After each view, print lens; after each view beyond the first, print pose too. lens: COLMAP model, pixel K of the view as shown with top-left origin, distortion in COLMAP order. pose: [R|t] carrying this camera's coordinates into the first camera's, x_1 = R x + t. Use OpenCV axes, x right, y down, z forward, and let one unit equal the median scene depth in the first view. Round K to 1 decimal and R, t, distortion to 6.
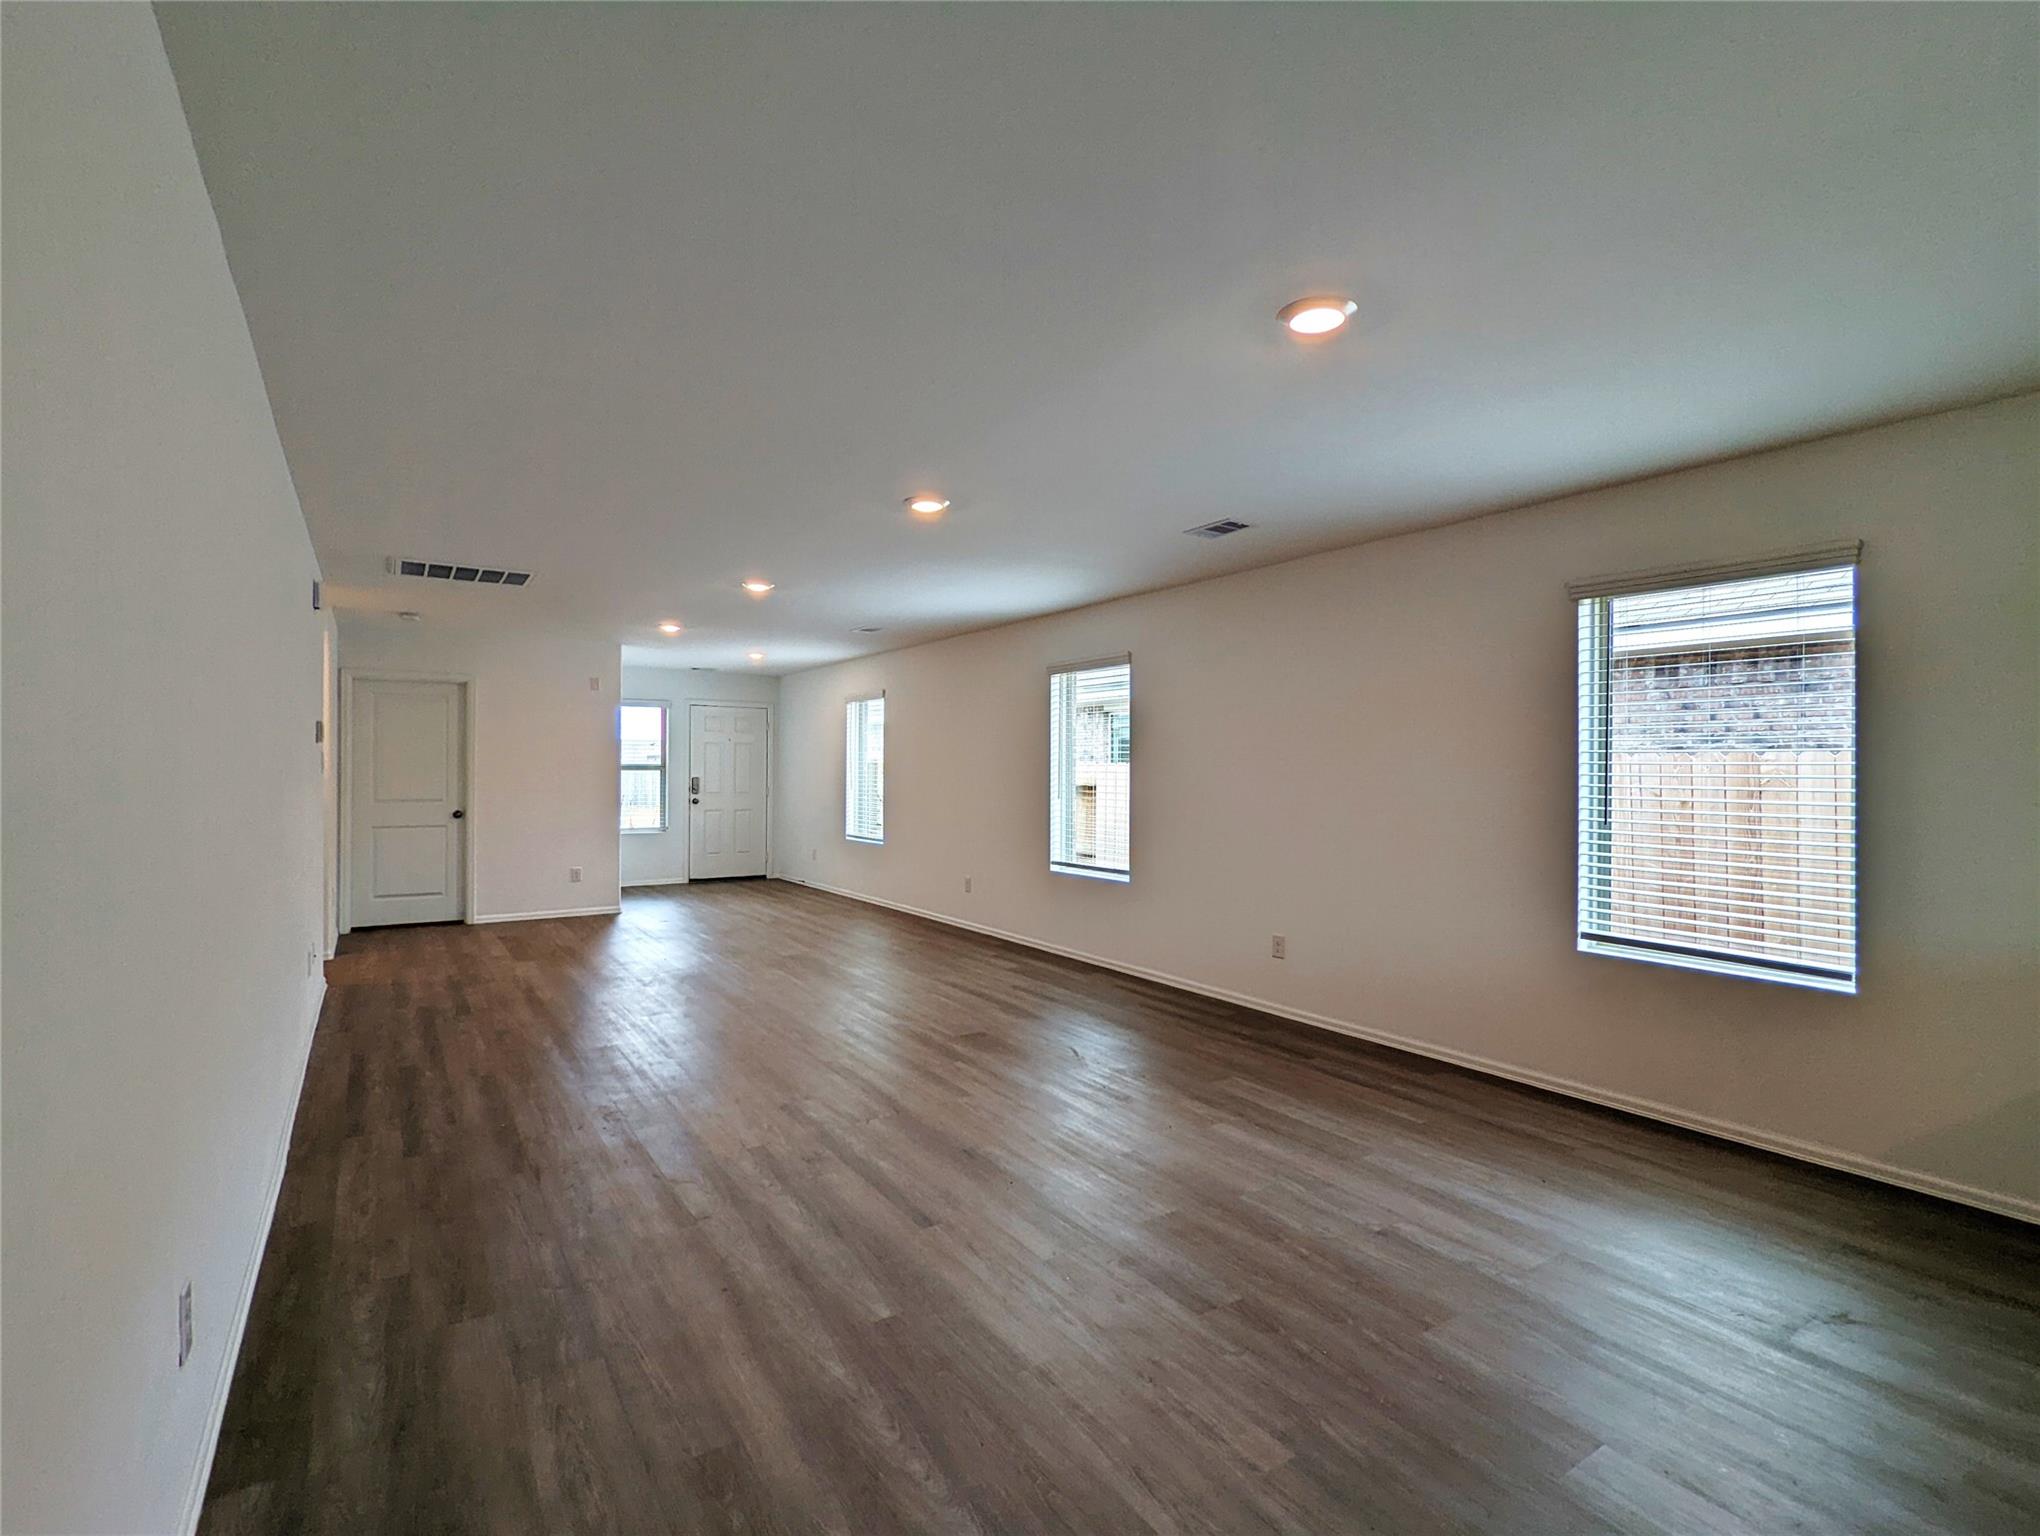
lens RADIAL K [[971.5, 0, 1028.0], [0, 971.5, 763.9], [0, 0, 1]] dist [-0.004148, 0.000644]
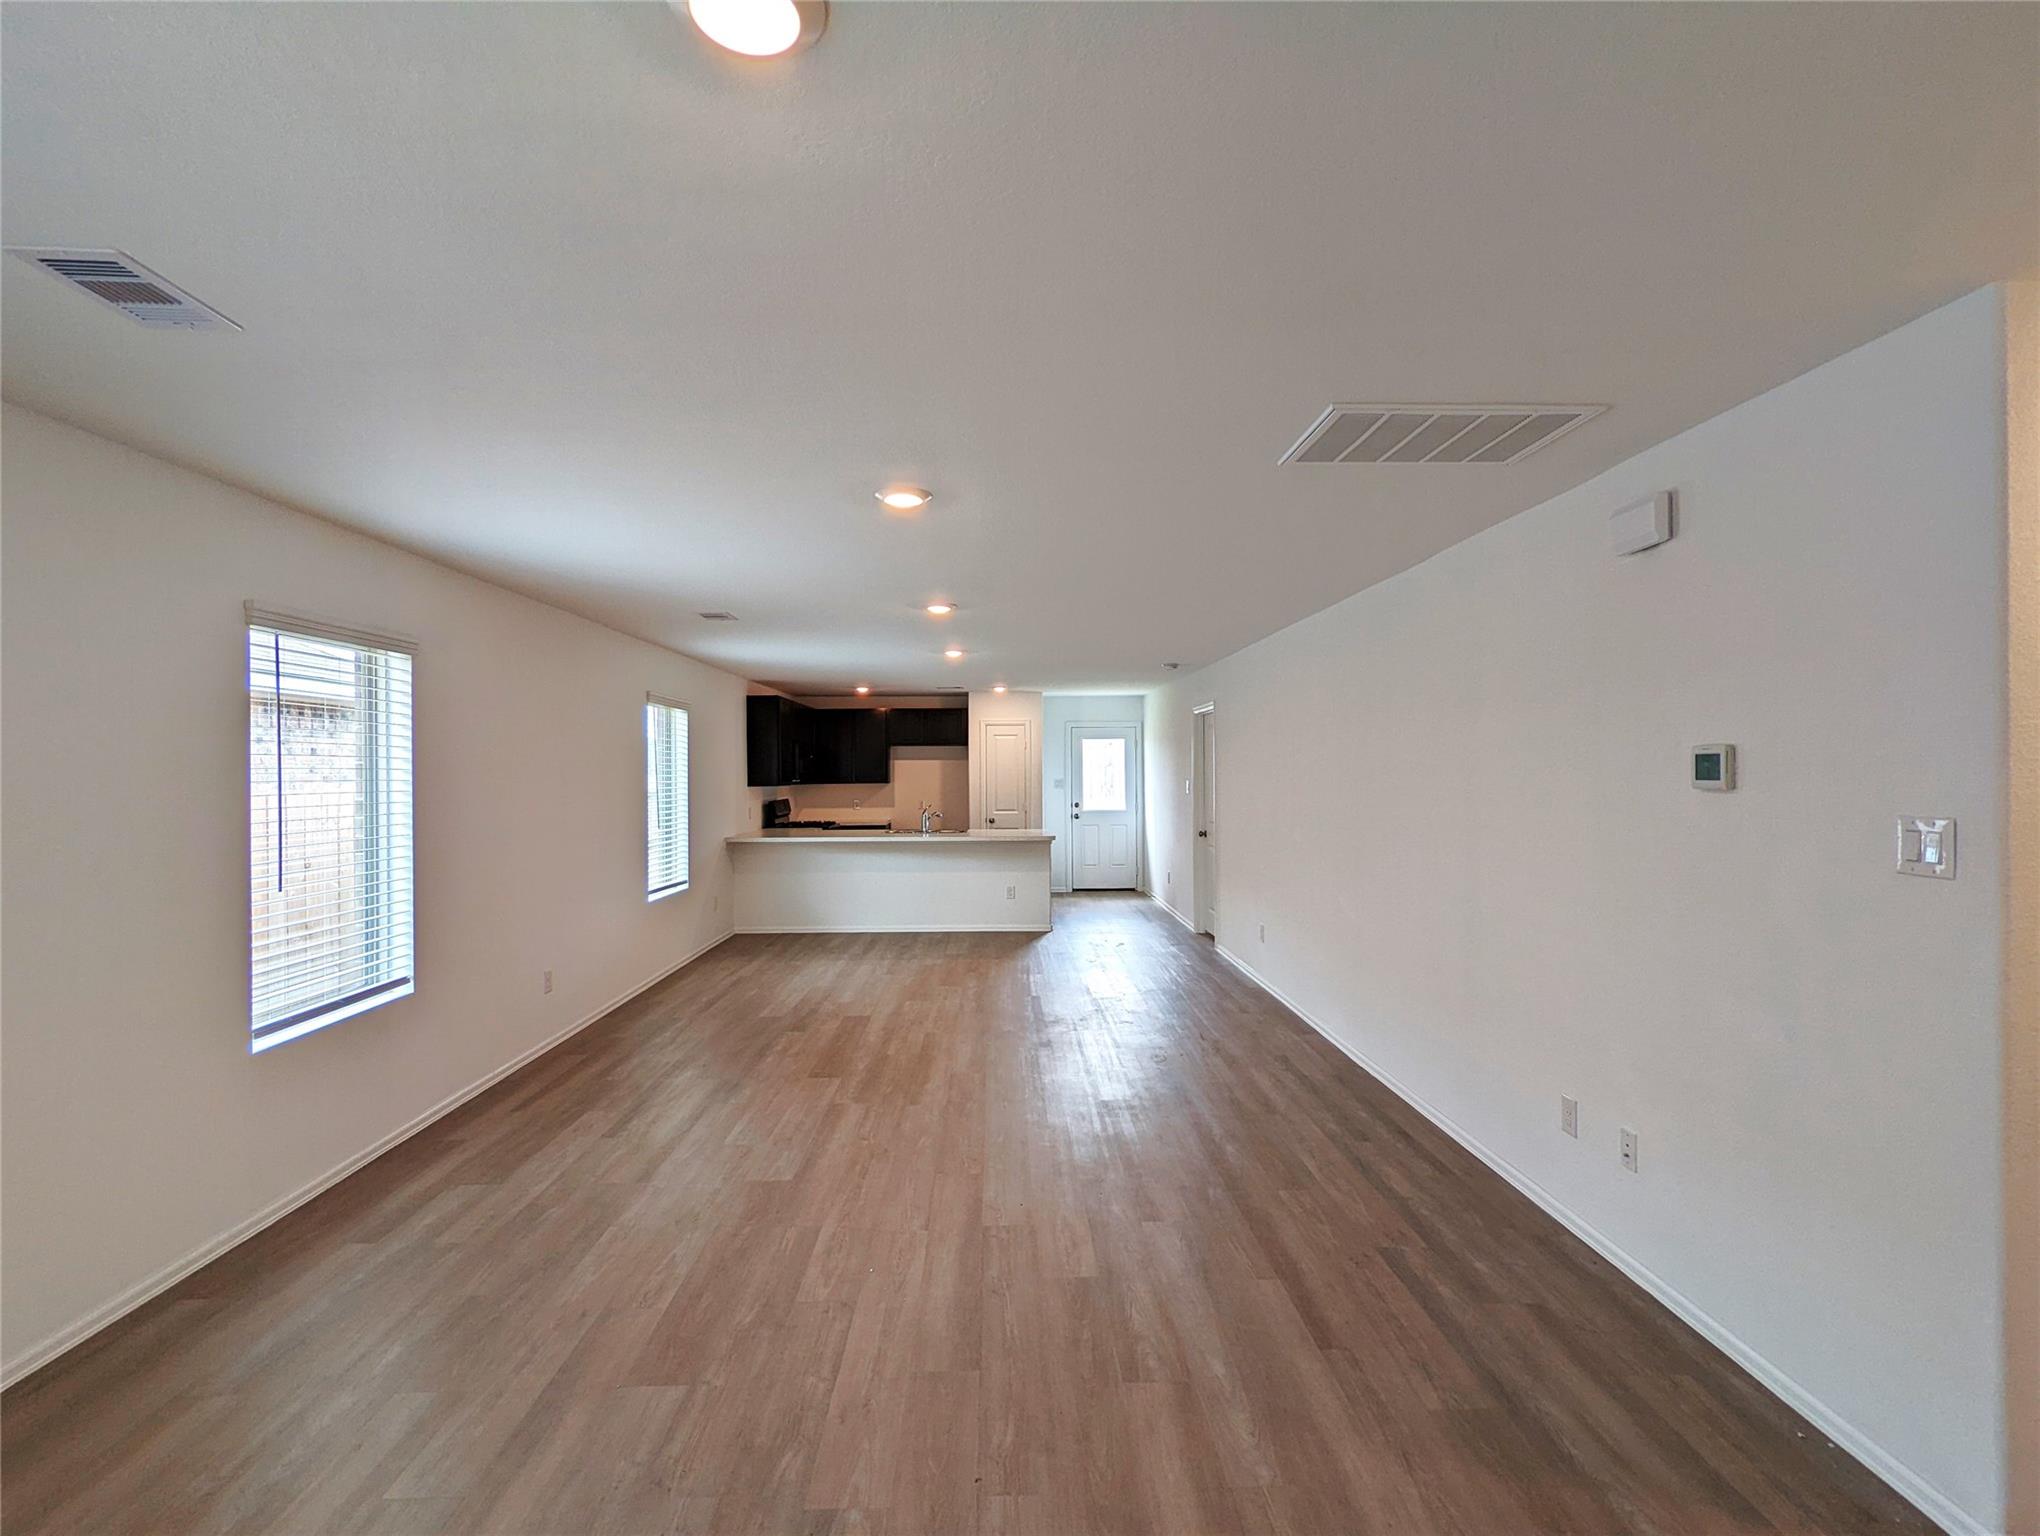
lens RADIAL K [[971.5, 0, 1022.3], [0, 971.5, 768.8], [0, 0, 1]] dist [-0.004148, 0.000644]
pose [[-0.847679, 0.001352, 0.530507, -0.698626], [-0.000353, 0.999995, -0.003112, -0.030456], [-0.530509, -0.002825, -0.847675, 1.598585]]
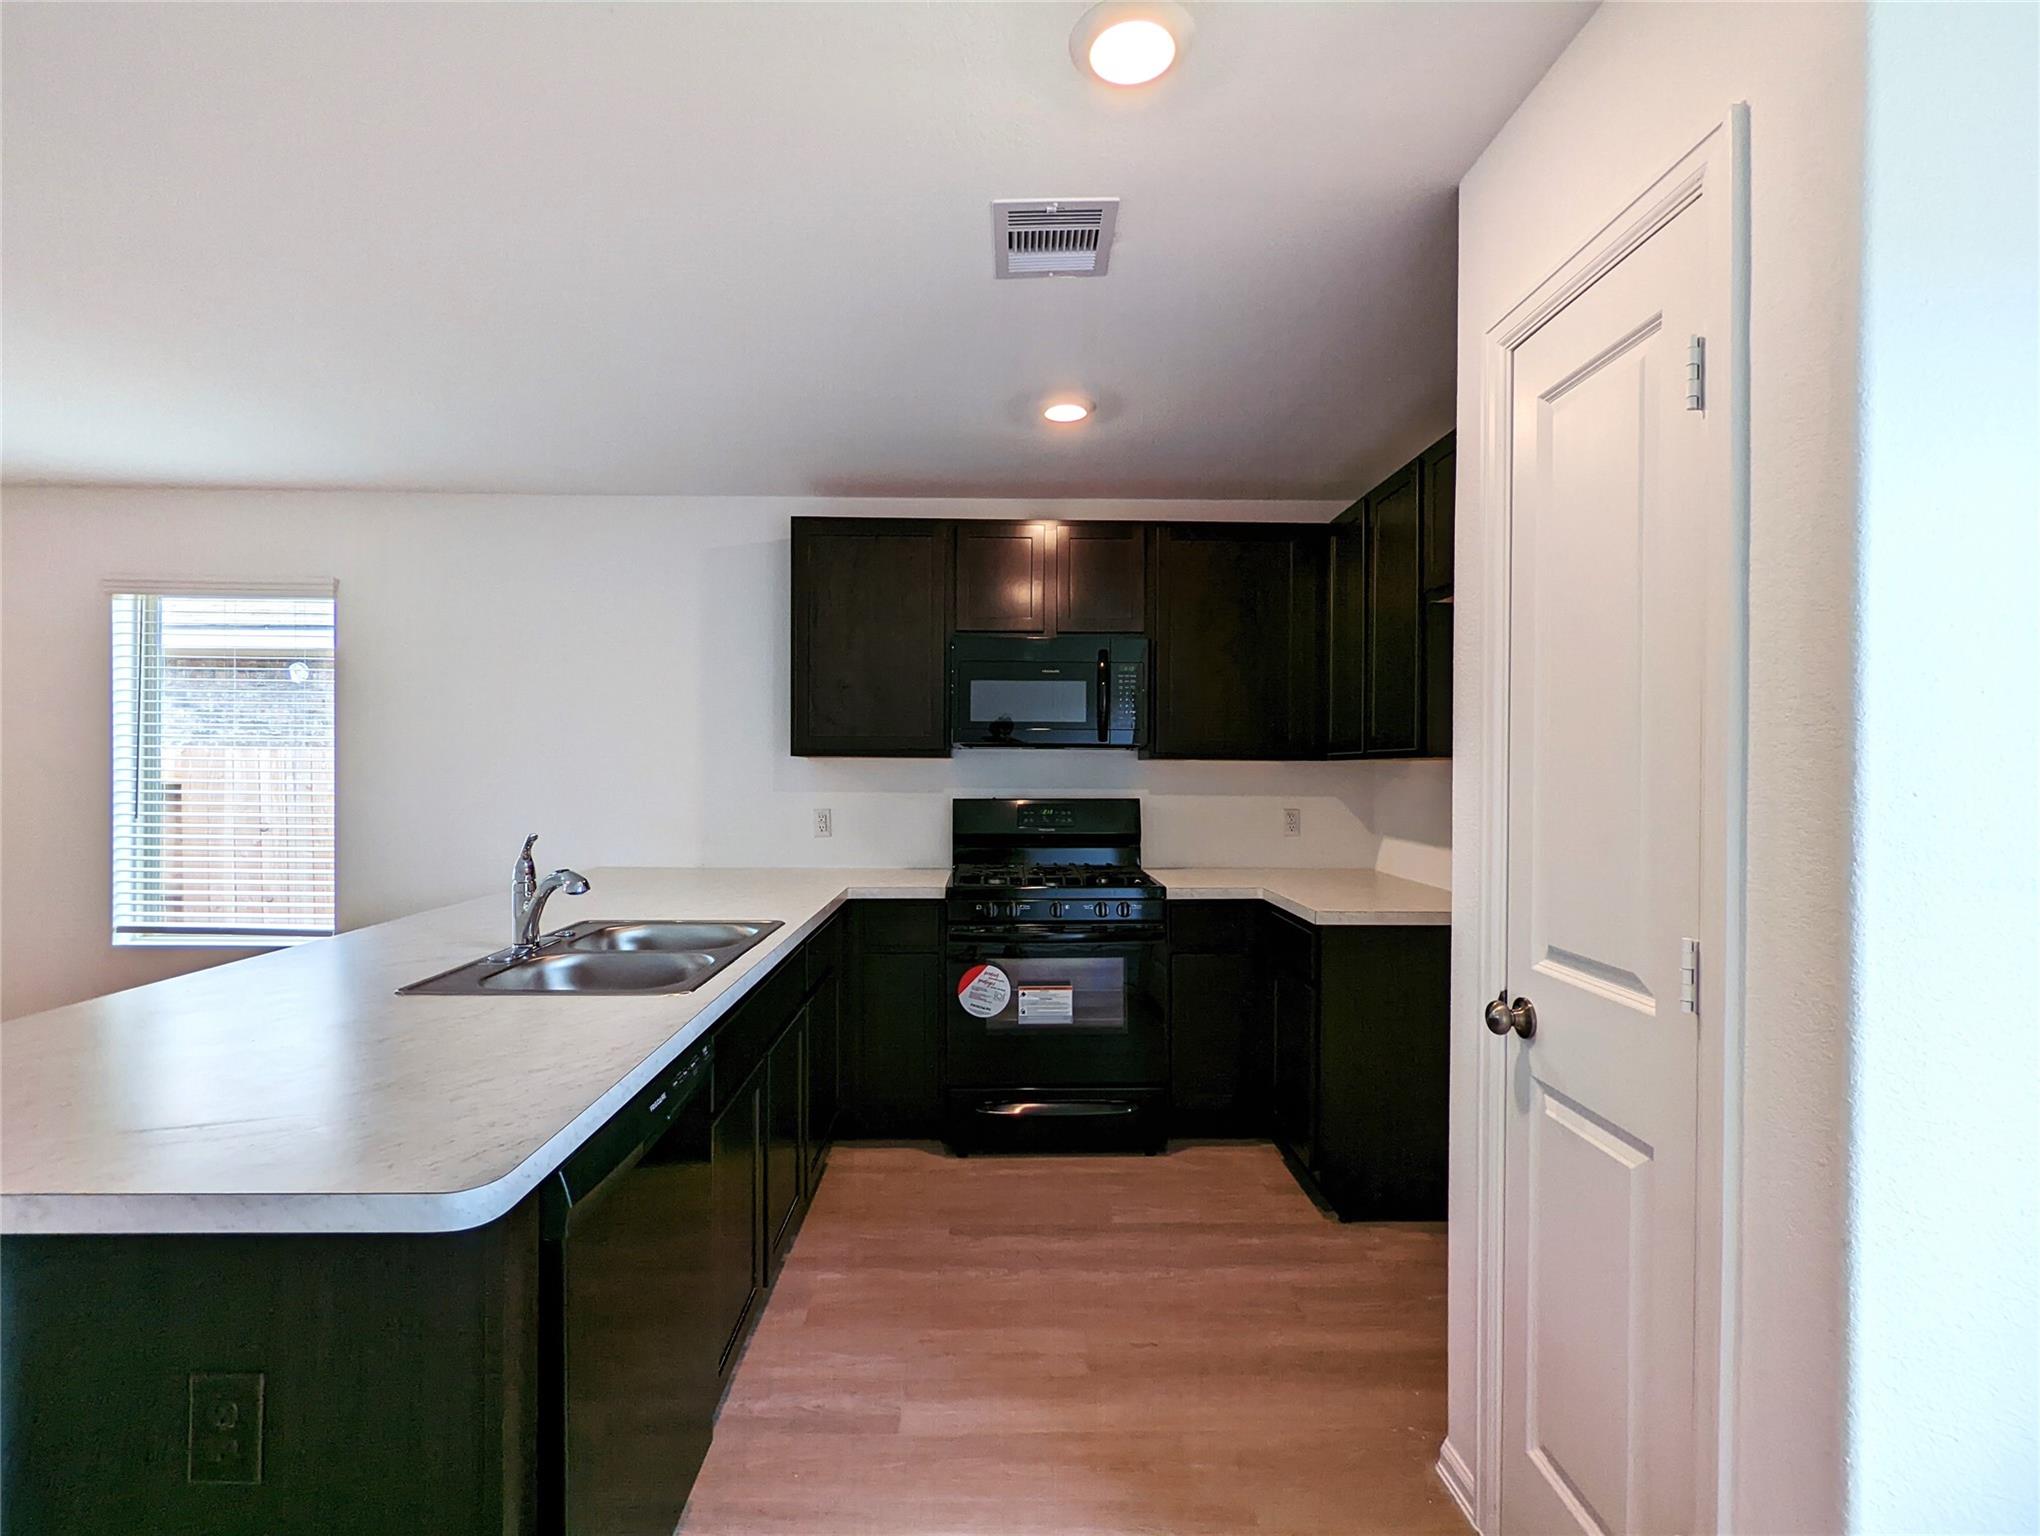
lens RADIAL K [[971.5, 0, 1022.0], [0, 971.5, 766.5], [0, 0, 1]] dist [-0.004148, 0.000644]
pose [[0.531778, 0.006154, 0.846862, 0.242202], [-0.007998, 0.999965, -0.002244, 0.003875], [-0.846846, -0.005581, 0.531808, -0.348372]]
